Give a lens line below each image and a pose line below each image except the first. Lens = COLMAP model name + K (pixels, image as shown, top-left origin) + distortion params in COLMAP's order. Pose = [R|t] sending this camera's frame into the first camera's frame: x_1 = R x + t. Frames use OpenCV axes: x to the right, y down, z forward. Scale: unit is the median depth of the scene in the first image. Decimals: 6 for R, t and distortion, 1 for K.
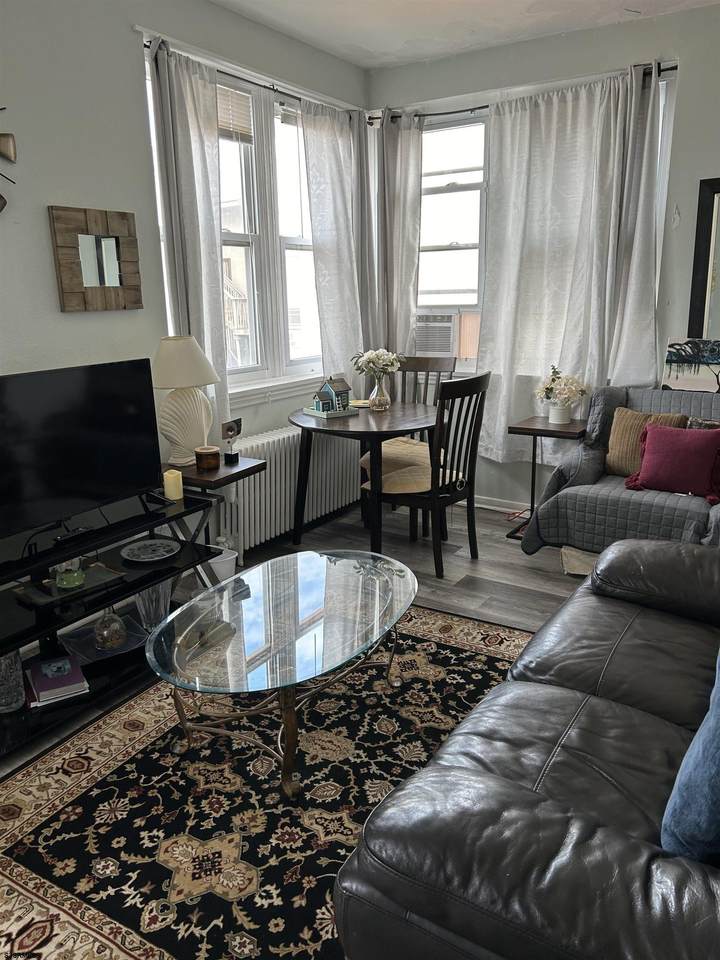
lens RADIAL K [[721.4, 0, 358.5], [0, 721.4, 479.9], [0, 0, 1]] dist [-0.000245, -0.000446]
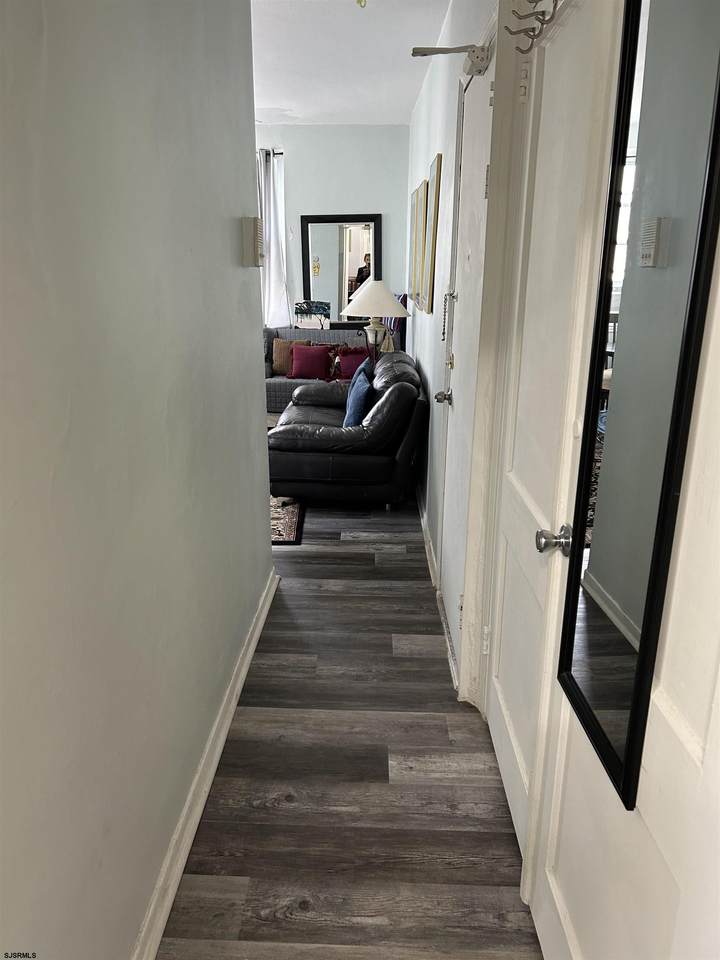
lens RADIAL K [[721.4, 0, 359.4], [0, 721.4, 480.9], [0, 0, 1]] dist [-0.000245, -0.000446]
pose [[0.850775, -0.127674, 0.509786, -0.434030], [0.113555, 0.991785, 0.058879, 0.173929], [-0.513116, 0.007796, 0.858284, -0.673466]]
